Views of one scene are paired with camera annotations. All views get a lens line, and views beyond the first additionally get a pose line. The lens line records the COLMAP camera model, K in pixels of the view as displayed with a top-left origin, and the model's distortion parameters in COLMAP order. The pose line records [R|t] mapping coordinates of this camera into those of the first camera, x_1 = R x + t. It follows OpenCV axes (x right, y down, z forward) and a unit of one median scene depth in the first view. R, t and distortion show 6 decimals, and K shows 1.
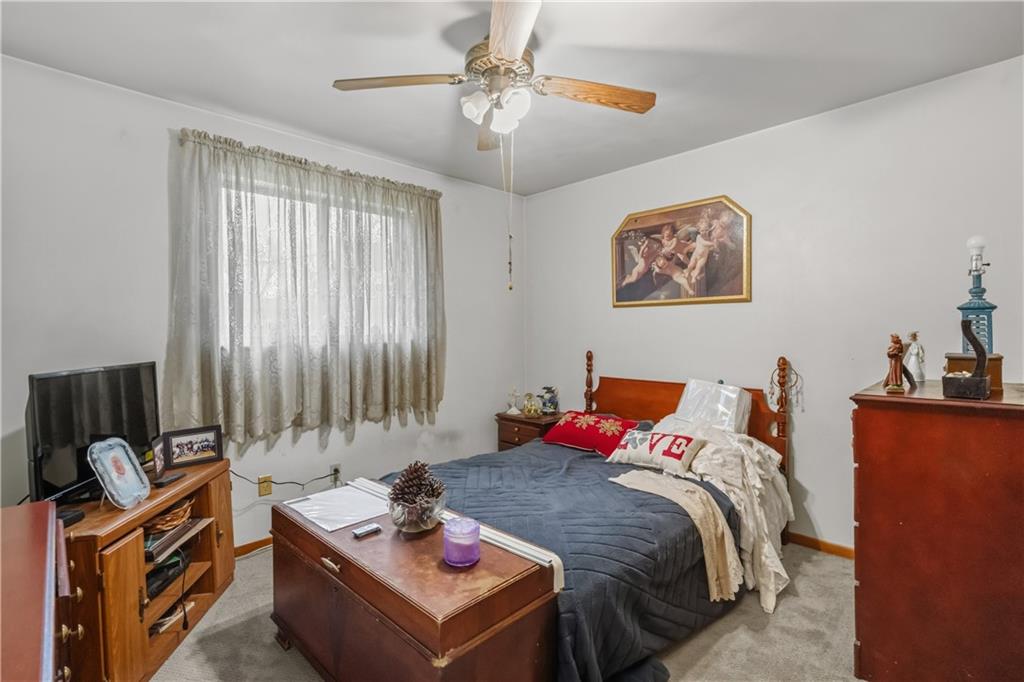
lens RADIAL K [[471.4, 0, 507.1], [0, 471.4, 342.2], [0, 0, 1]] dist [-0.010846, 0.002112]
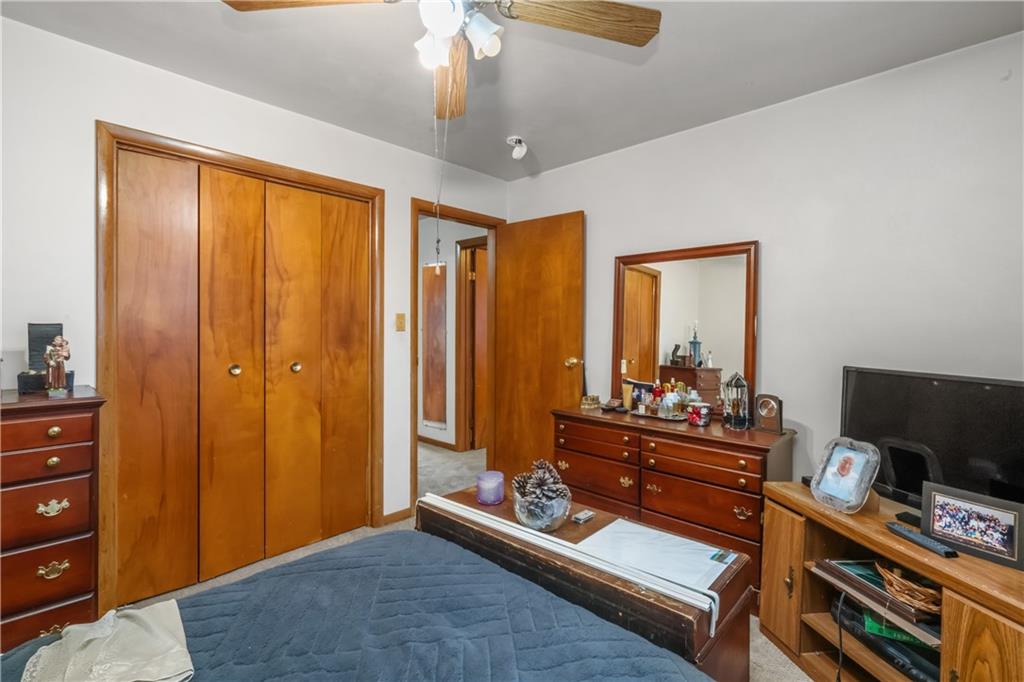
lens RADIAL K [[471.4, 0, 509.9], [0, 471.4, 335.2], [0, 0, 1]] dist [-0.010846, 0.002112]
pose [[-0.999405, 0.004193, -0.034239, -0.051704], [0.002873, 0.999253, 0.038527, -0.031464], [0.034375, 0.038406, -0.998671, 1.135856]]
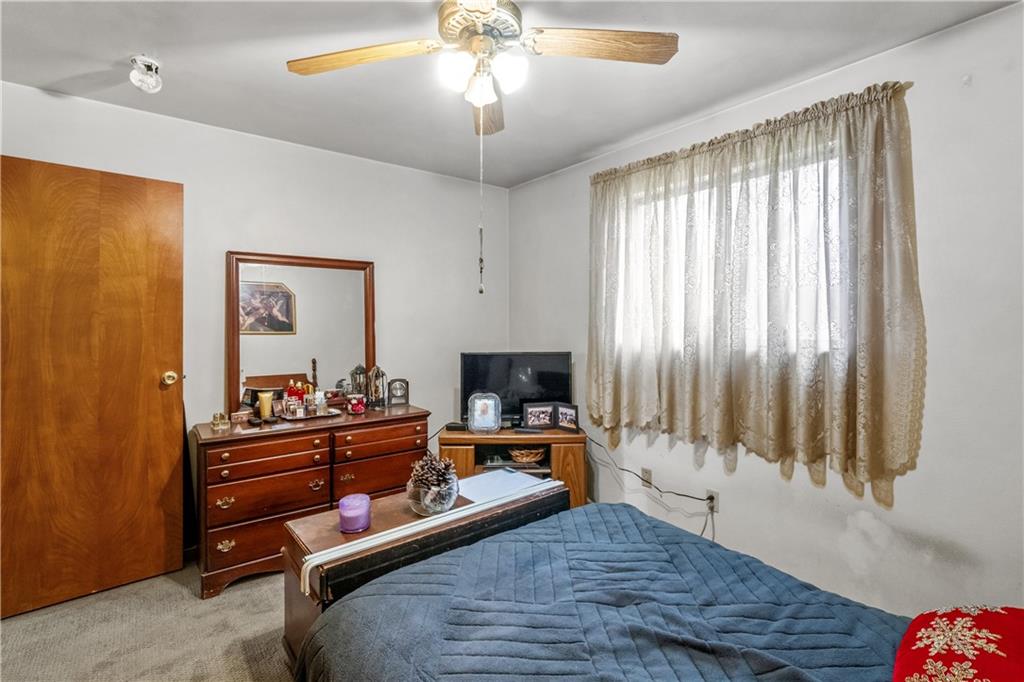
lens RADIAL K [[471.4, 0, 506.6], [0, 471.4, 333.7], [0, 0, 1]] dist [-0.010846, 0.002112]
pose [[-0.114303, 0.033330, -0.992887, 0.523067], [-0.020590, 0.999143, 0.035910, -0.047205], [0.993232, 0.024548, -0.113519, 0.738812]]
